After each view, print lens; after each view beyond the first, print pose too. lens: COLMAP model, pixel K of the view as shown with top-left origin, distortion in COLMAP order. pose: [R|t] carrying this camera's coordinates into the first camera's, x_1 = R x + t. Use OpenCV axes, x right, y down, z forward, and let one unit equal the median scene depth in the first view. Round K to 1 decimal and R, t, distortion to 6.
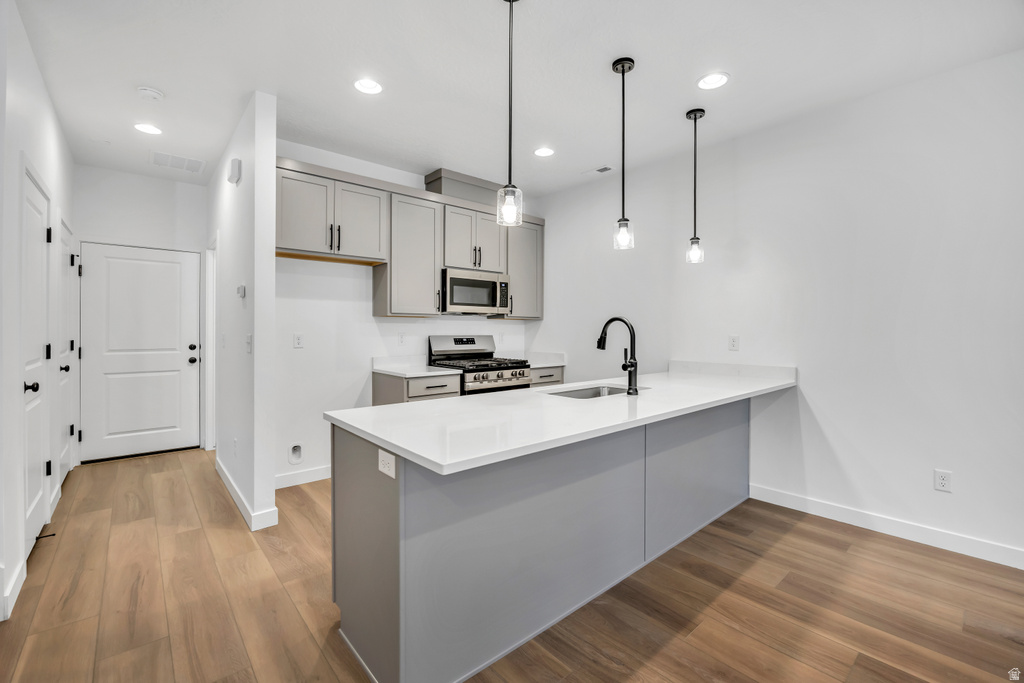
lens RADIAL K [[445.1, 0, 507.5], [0, 445.1, 334.2], [0, 0, 1]] dist [-0.000242, 0.000017]
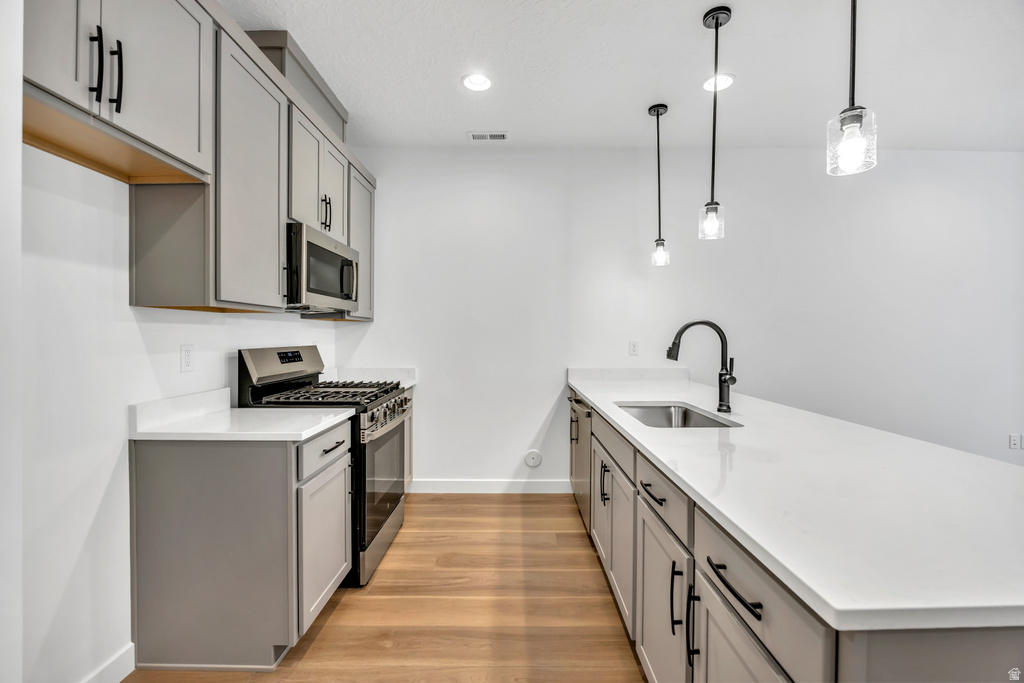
lens RADIAL K [[445.1, 0, 507.5], [0, 445.1, 334.2], [0, 0, 1]] dist [-0.000242, 0.000017]
pose [[0.651520, -0.002734, 0.758626, -0.386226], [0.011346, 0.999917, -0.006140, -0.007430], [-0.758546, 0.012608, 0.651497, 0.468738]]
